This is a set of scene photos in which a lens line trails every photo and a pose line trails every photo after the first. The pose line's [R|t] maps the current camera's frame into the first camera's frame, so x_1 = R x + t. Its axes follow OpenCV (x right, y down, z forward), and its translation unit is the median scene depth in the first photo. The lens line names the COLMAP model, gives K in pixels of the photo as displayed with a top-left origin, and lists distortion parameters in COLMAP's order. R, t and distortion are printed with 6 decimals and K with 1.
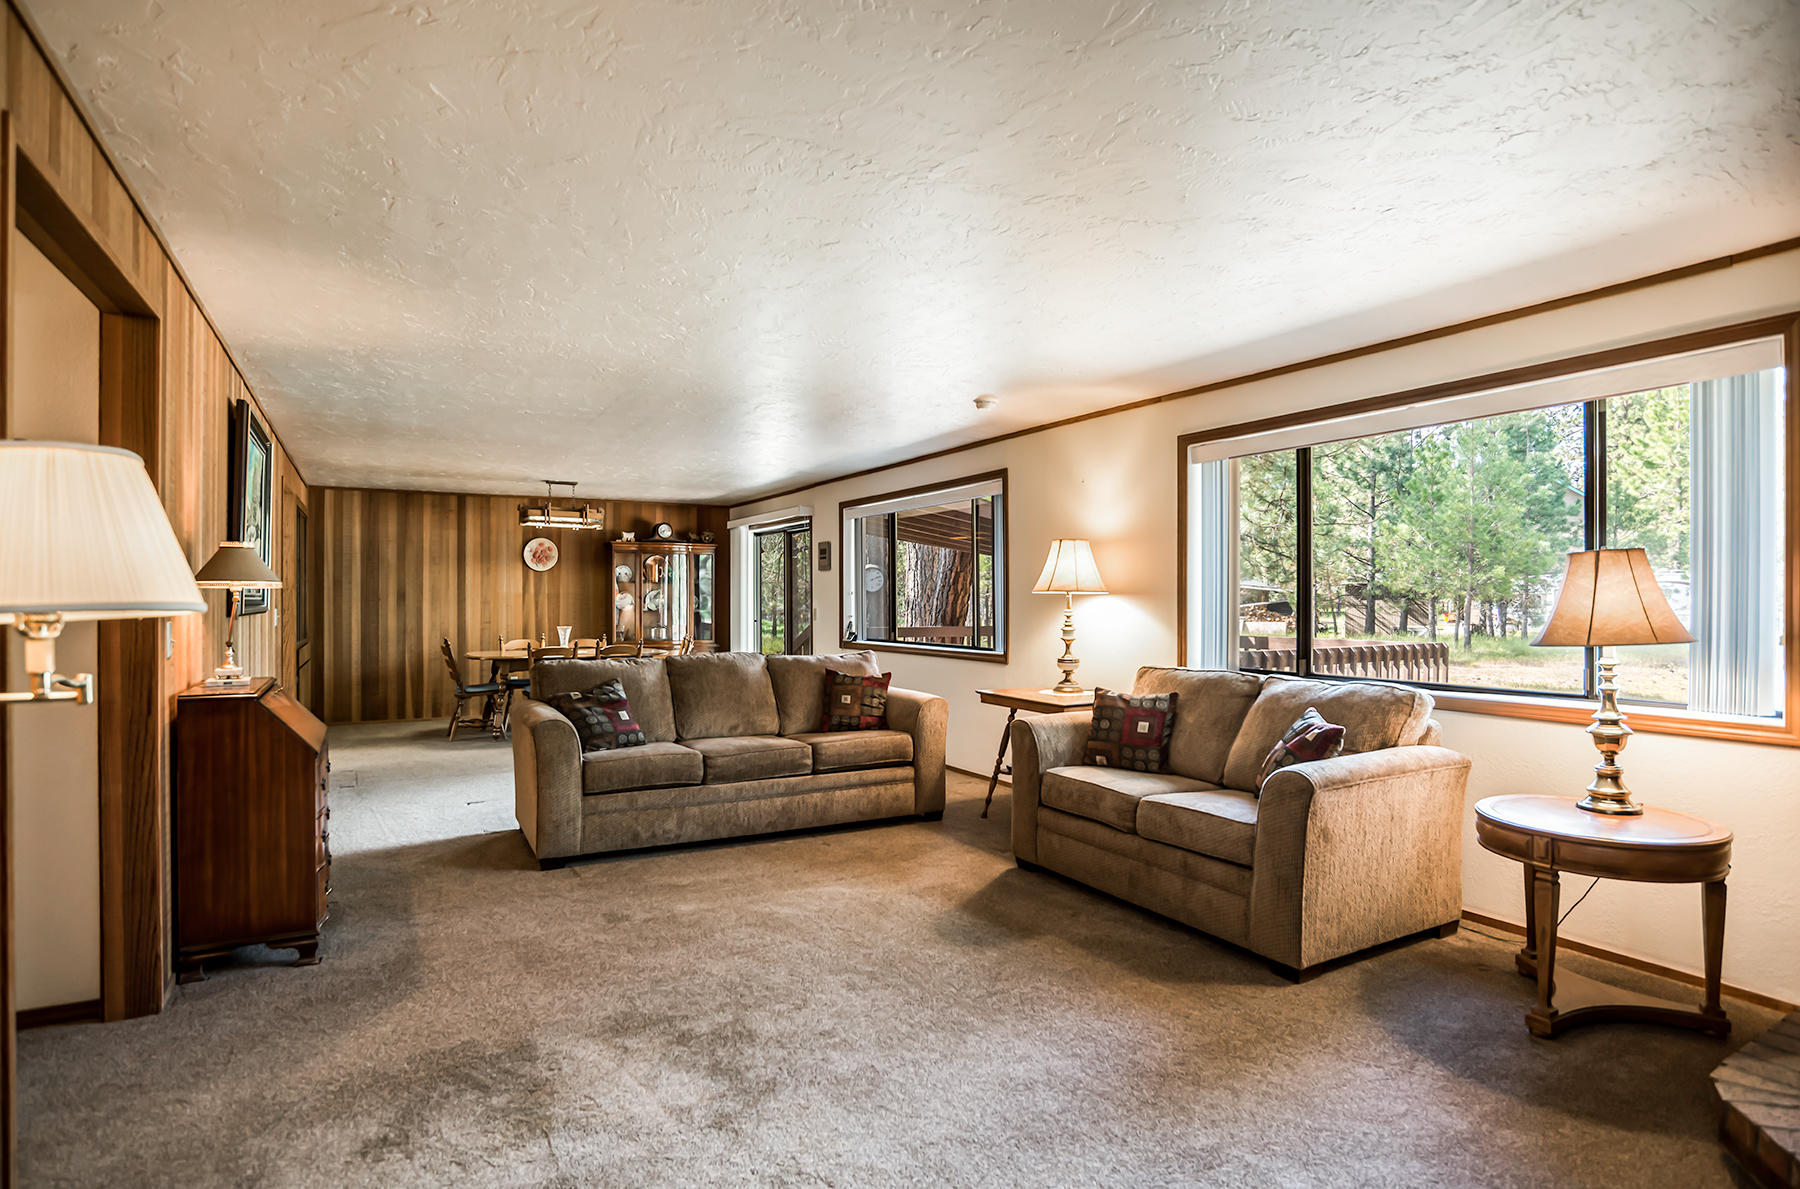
lens RADIAL K [[925.2, 0, 899.5], [0, 925.2, 603.5], [0, 0, 1]] dist [-0.041903, 0.001305]
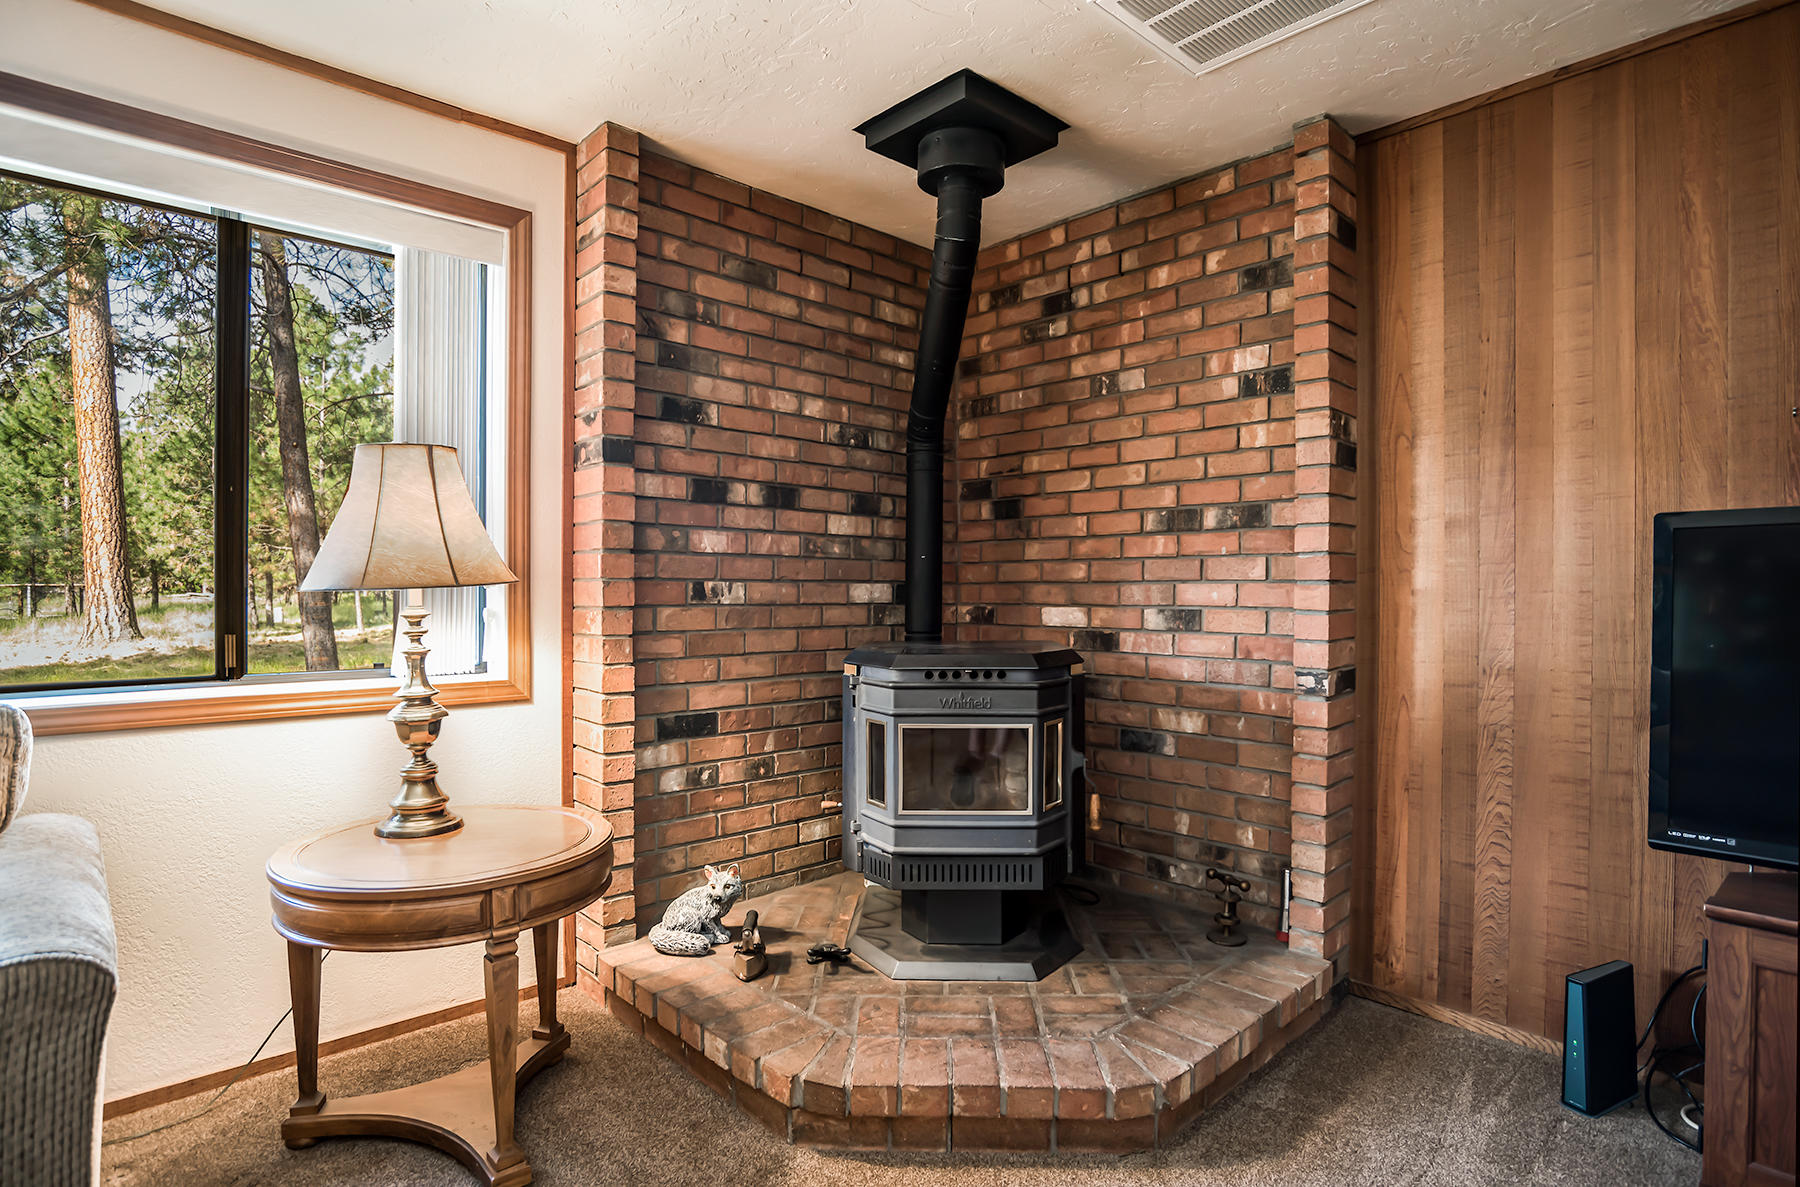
lens RADIAL K [[925.2, 0, 899.5], [0, 925.2, 602.5], [0, 0, 1]] dist [-0.041903, 0.001305]
pose [[-0.248121, -0.019465, 0.968534, 0.029057], [0.001168, 0.999791, 0.020392, 0.043653], [-0.968728, 0.006191, -0.248046, 0.820141]]
